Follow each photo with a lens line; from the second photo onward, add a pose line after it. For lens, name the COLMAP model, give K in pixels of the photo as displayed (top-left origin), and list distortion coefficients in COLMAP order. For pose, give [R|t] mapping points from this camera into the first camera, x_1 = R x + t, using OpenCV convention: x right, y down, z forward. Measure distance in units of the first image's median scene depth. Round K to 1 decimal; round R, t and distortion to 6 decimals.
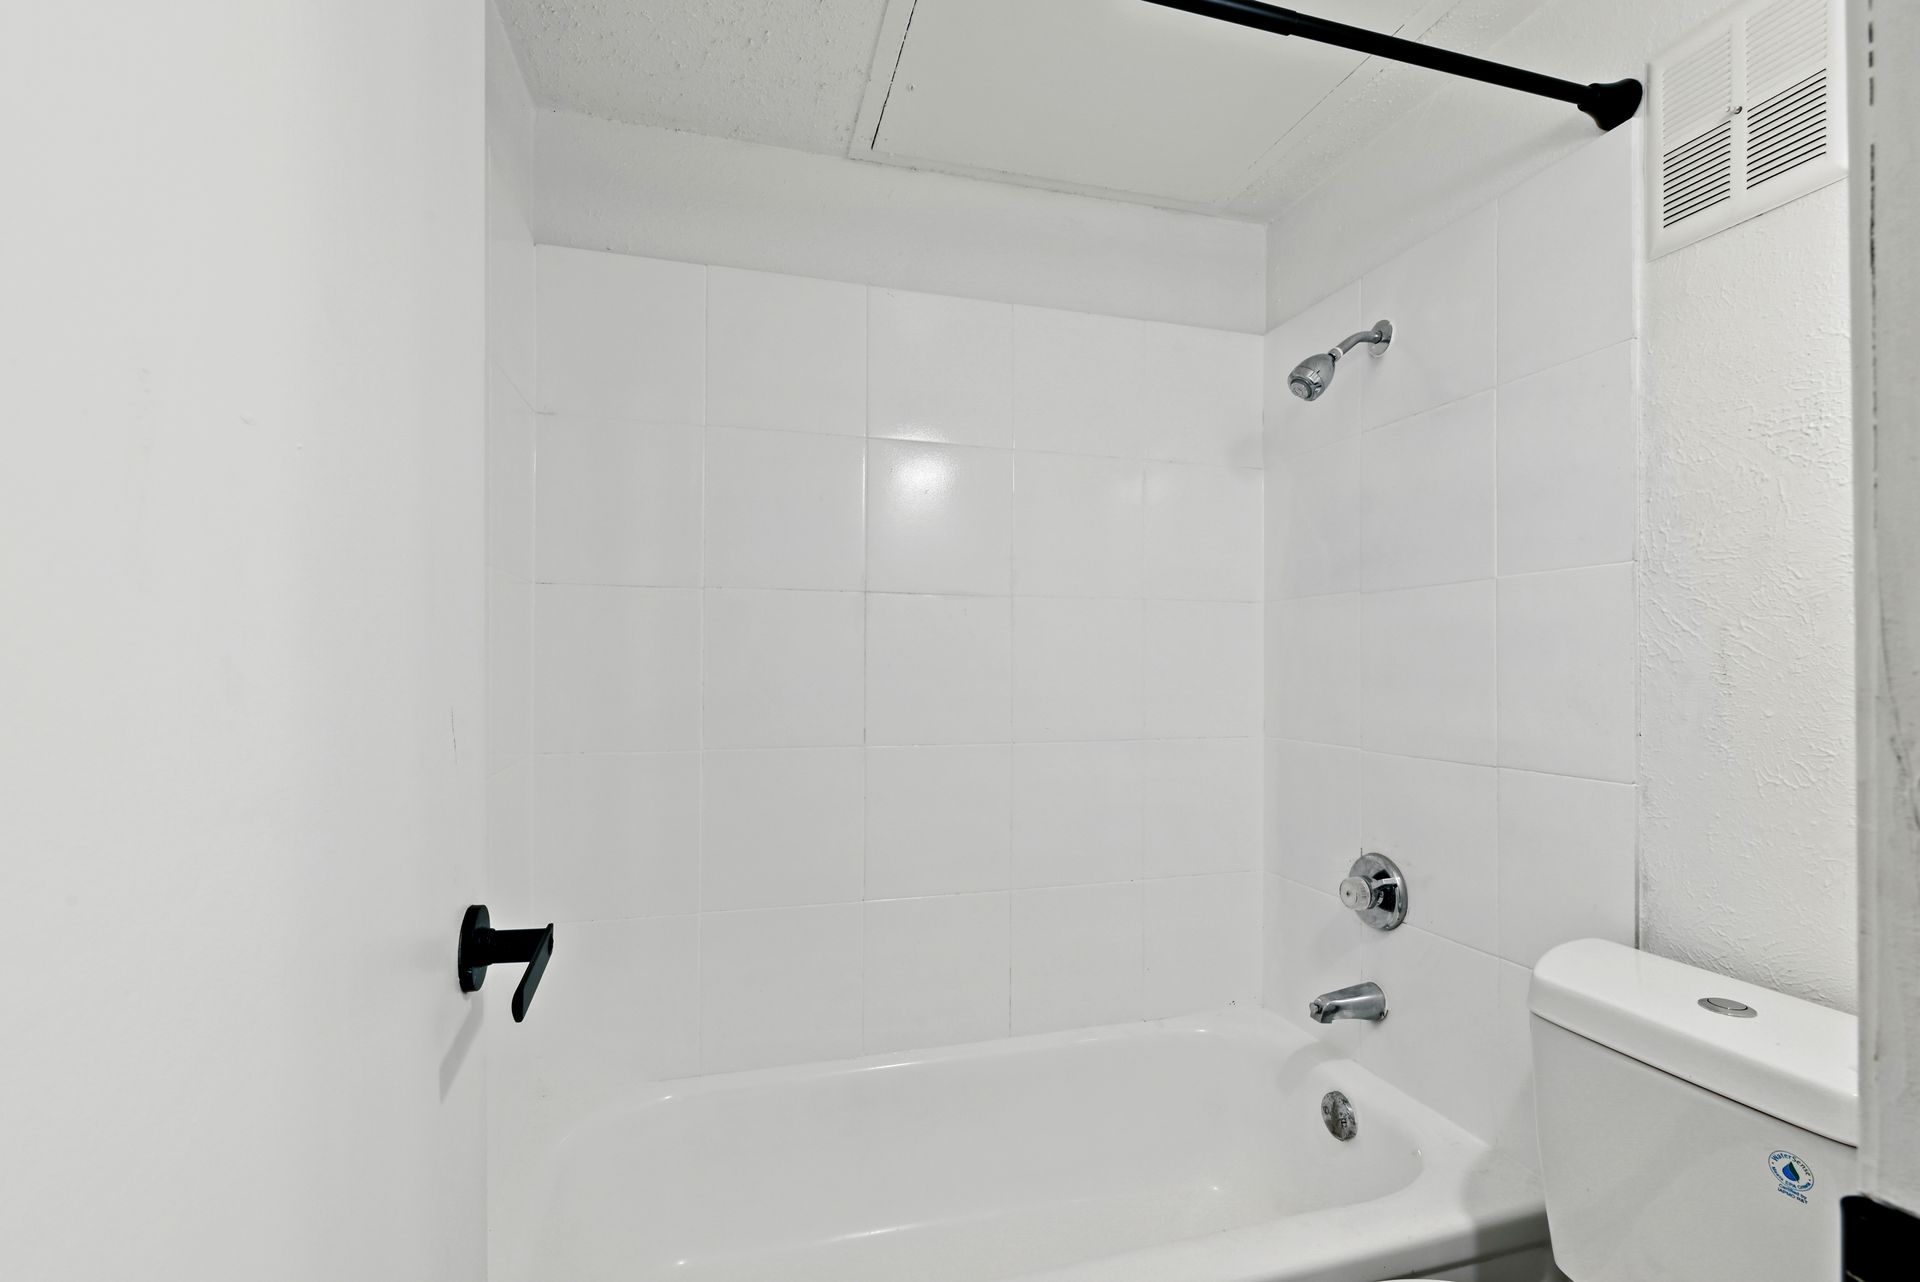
lens RADIAL K [[887.0, 0, 972.0], [0, 887.0, 653.3], [0, 0, 1]] dist [-0.001339, 0.000743]
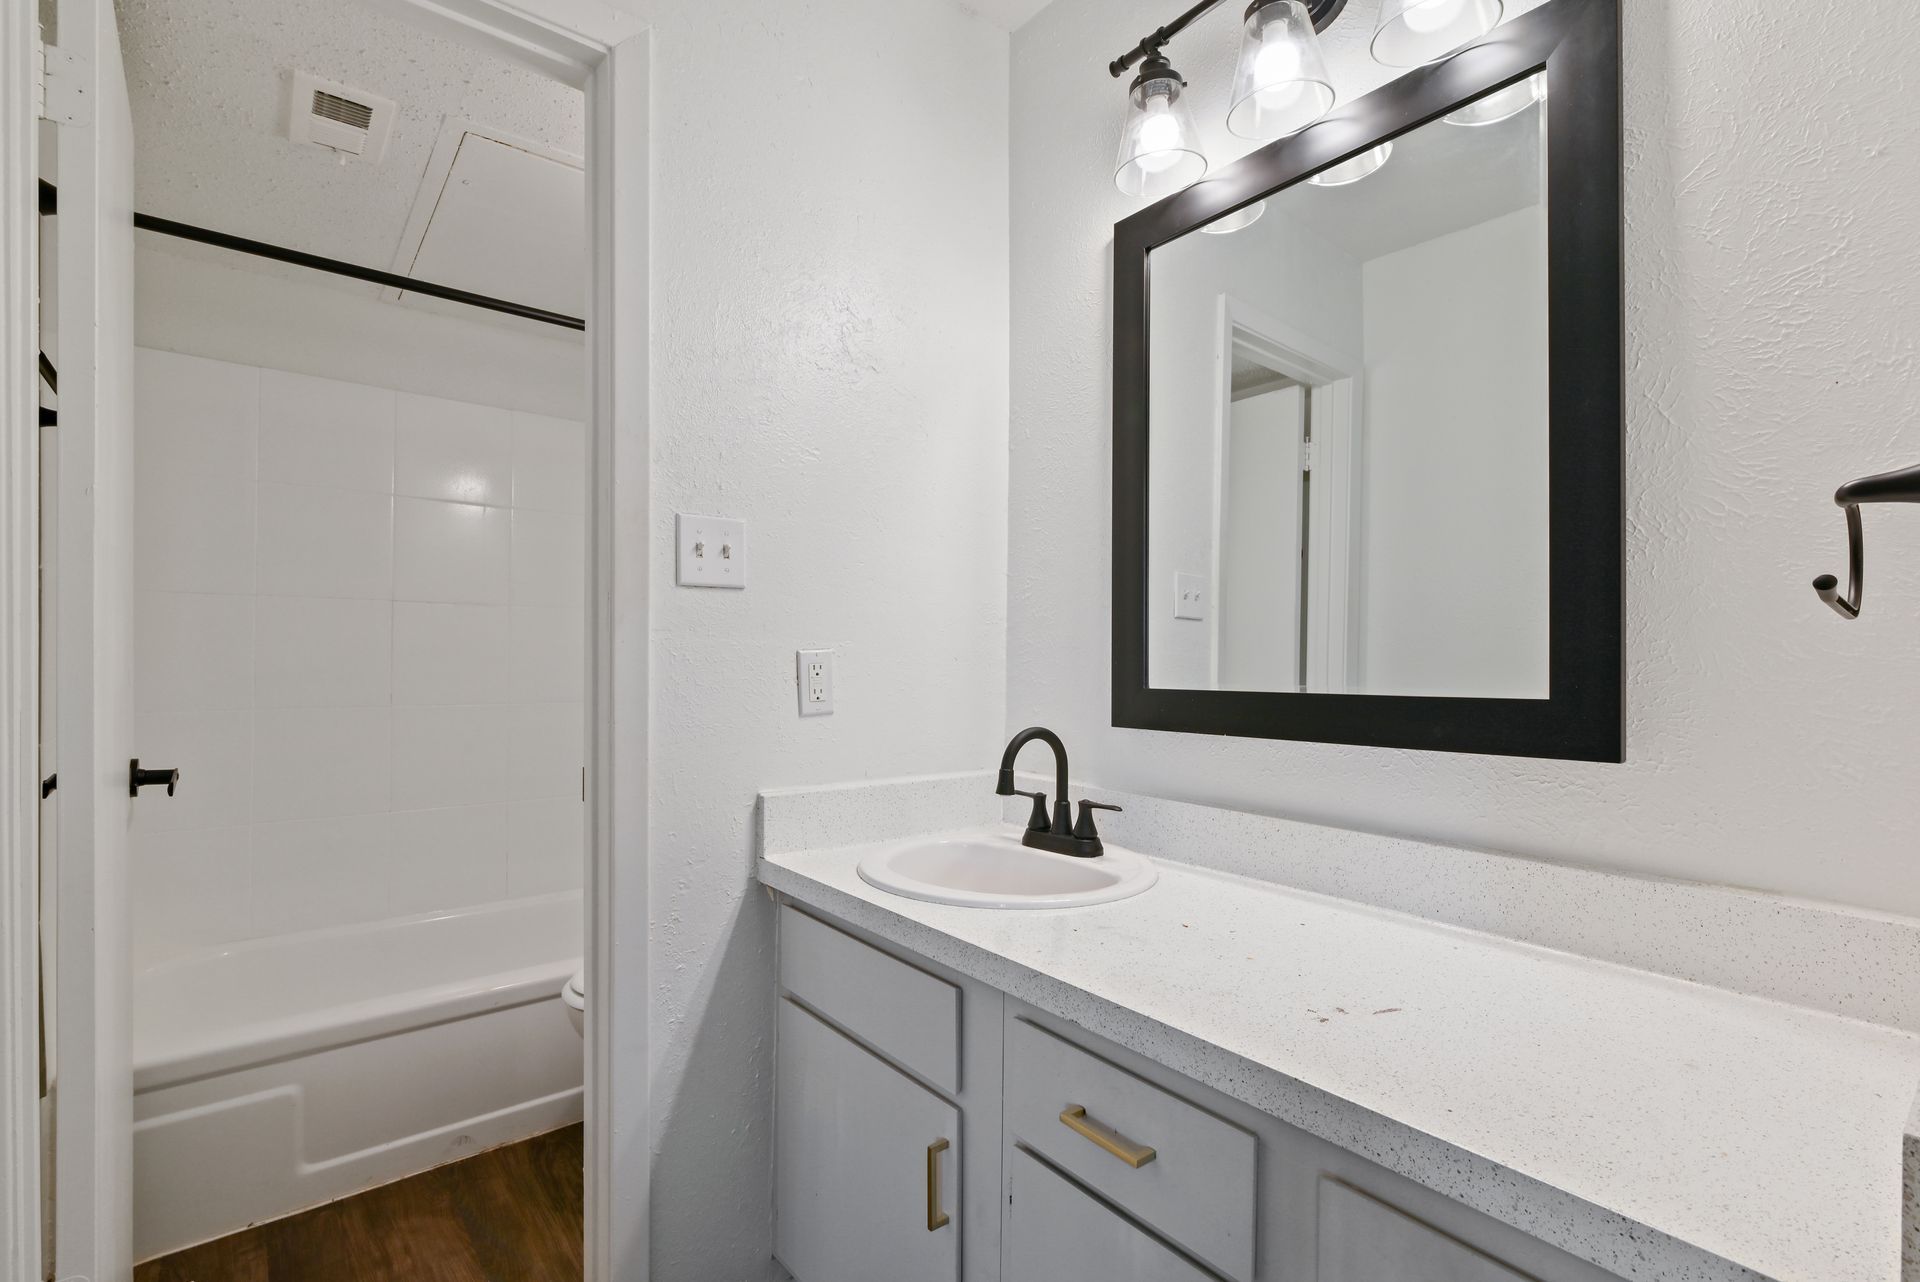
lens RADIAL K [[881.6, 0, 959.8], [0, 881.6, 644.4], [0, 0, 1]] dist [0.009910, -0.000764]
pose [[0.921664, 0.010997, 0.387832, 0.434120], [-0.010988, 0.999937, -0.002239, -0.007537], [-0.387833, -0.002198, 0.921727, -1.724000]]
